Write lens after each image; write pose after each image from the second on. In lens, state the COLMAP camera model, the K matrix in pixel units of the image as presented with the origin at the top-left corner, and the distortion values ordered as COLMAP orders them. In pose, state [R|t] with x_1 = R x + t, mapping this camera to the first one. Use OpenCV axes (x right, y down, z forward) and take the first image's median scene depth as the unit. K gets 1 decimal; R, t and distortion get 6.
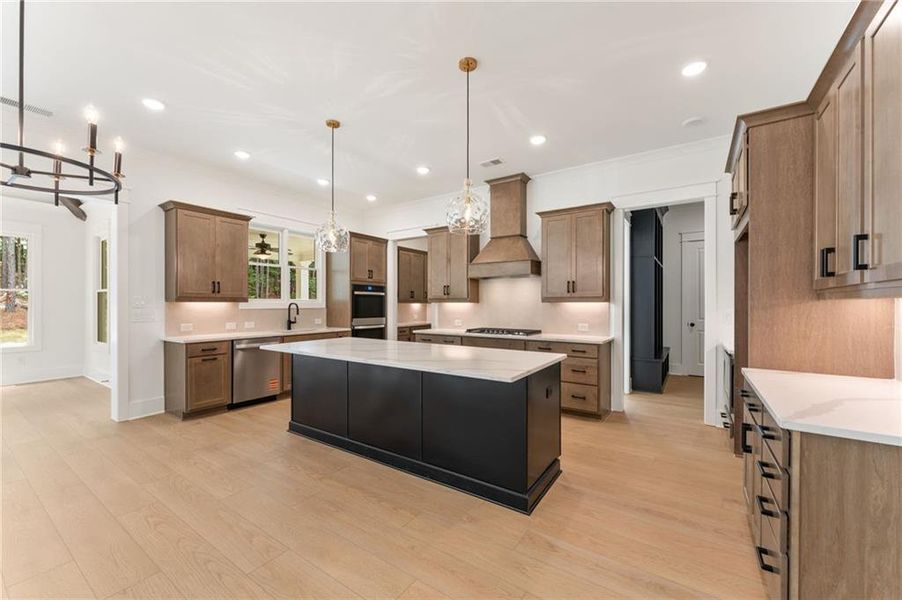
lens RADIAL K [[360.5, 0, 445.3], [0, 360.5, 303.2], [0, 0, 1]] dist [0.000818, 0.000378]
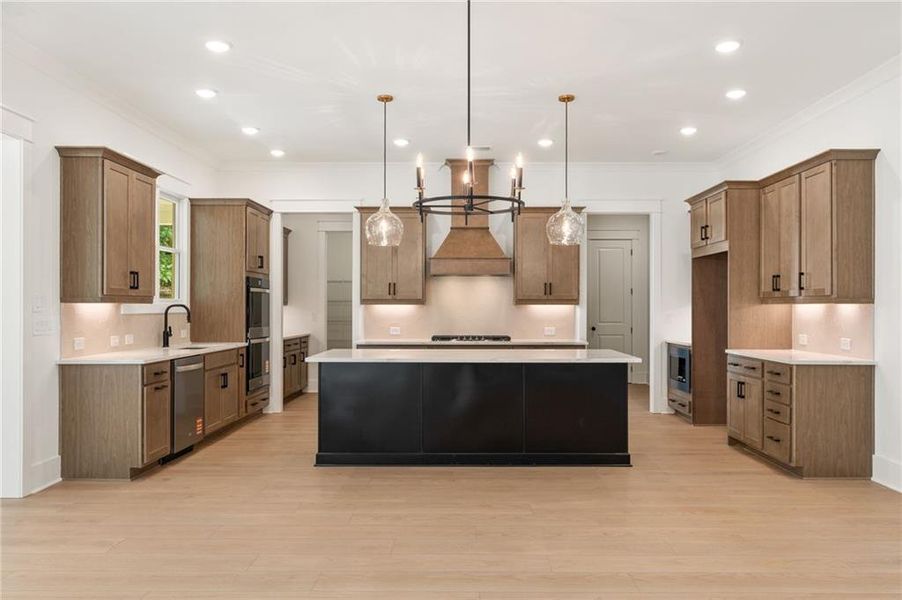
lens RADIAL K [[655.0, 0, 468.2], [0, 655.0, 303.7], [0, 0, 1]] dist [-0.006798, -0.000733]
pose [[0.821115, 0.003898, 0.570749, -0.776113], [-0.001896, 0.999990, -0.004101, 0.001712], [-0.570759, 0.002285, 0.821114, -0.297714]]
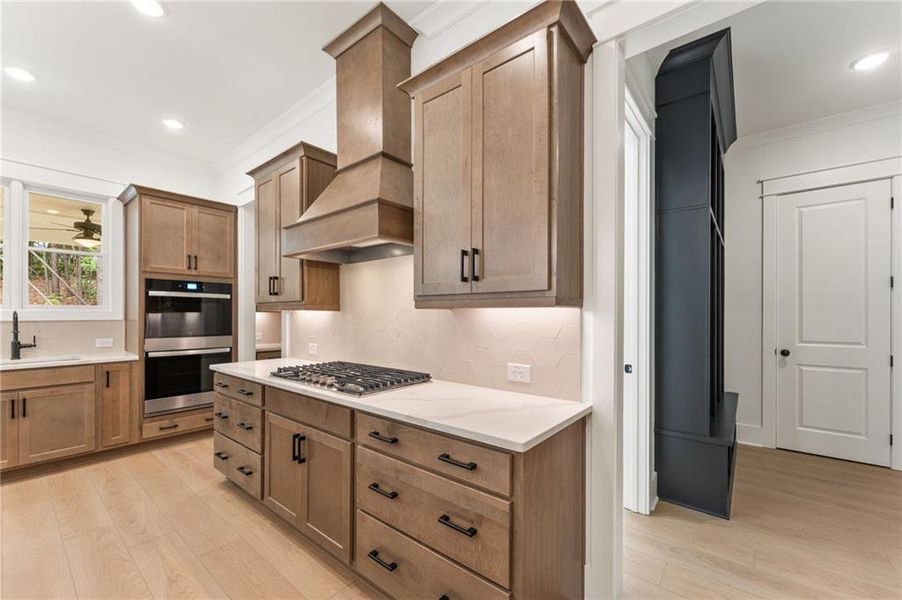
lens RADIAL K [[373.3, 0, 436.7], [0, 373.3, 313.1], [0, 0, 1]] dist [0.001934, 0.000530]
pose [[0.995462, 0.000498, -0.095160, 0.324558], [-0.000518, 1.000000, -0.000189, 0.002648], [0.095160, 0.000237, 0.995462, 0.573468]]
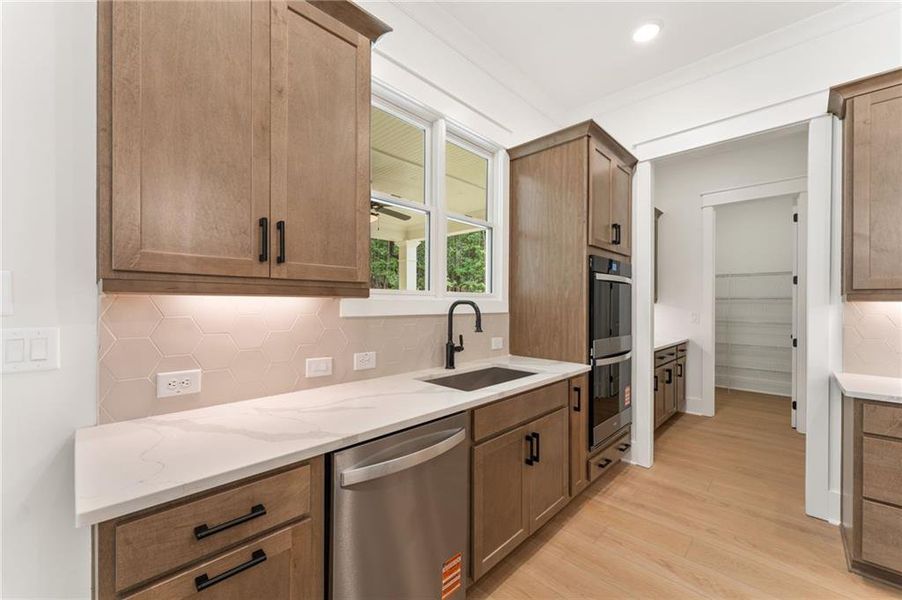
lens RADIAL K [[360.5, 0, 445.1], [0, 360.5, 303.2], [0, 0, 1]] dist [0.000818, 0.000378]
pose [[0.984371, 0.004654, -0.176048, -0.437964], [-0.004710, 0.999989, 0.000102, 0.002329], [0.176046, 0.000729, 0.984382, 0.721336]]
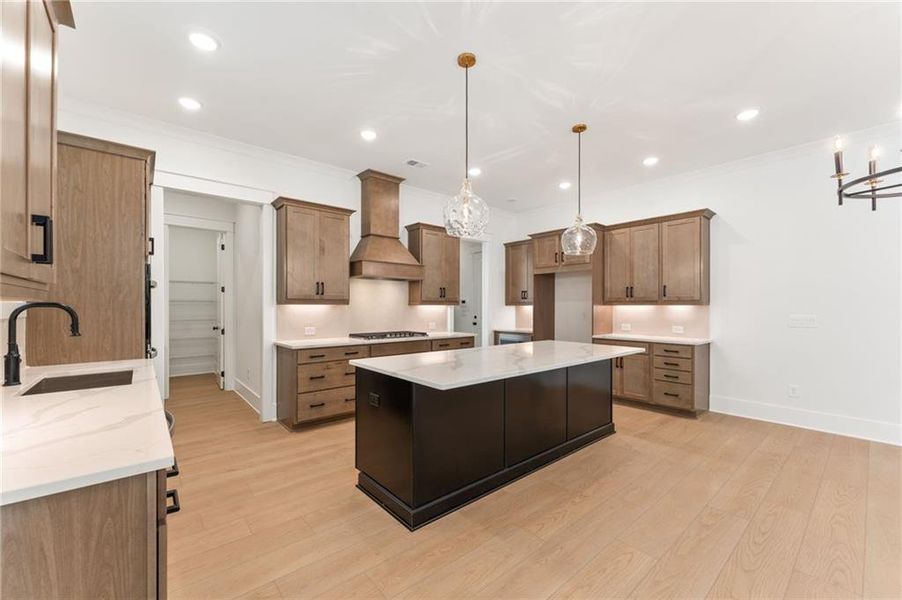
lens RADIAL K [[360.5, 0, 443.5], [0, 360.5, 304.6], [0, 0, 1]] dist [0.000818, 0.000378]
pose [[0.265336, 0.005456, 0.964140, -0.765686], [-0.003394, 0.999983, -0.004724, 0.000939], [-0.964150, -0.002019, 0.265350, 0.633284]]
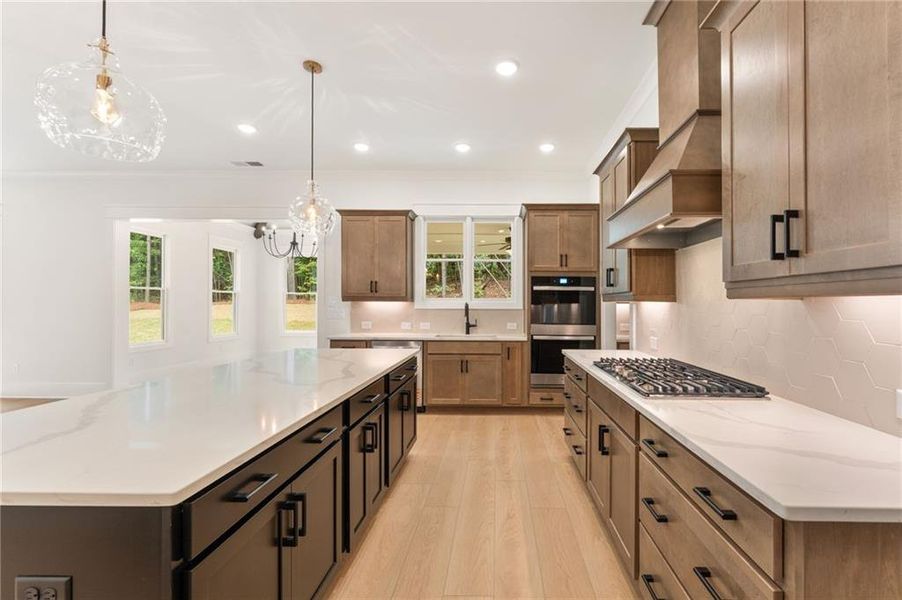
lens RADIAL K [[373.3, 0, 457.1], [0, 373.3, 301.3], [0, 0, 1]] dist [0.001934, 0.000530]
pose [[0.557211, -0.003703, -0.830362, 0.348109], [-0.003178, 0.999973, -0.006591, 0.002642], [0.830365, 0.006311, 0.557185, 0.585462]]
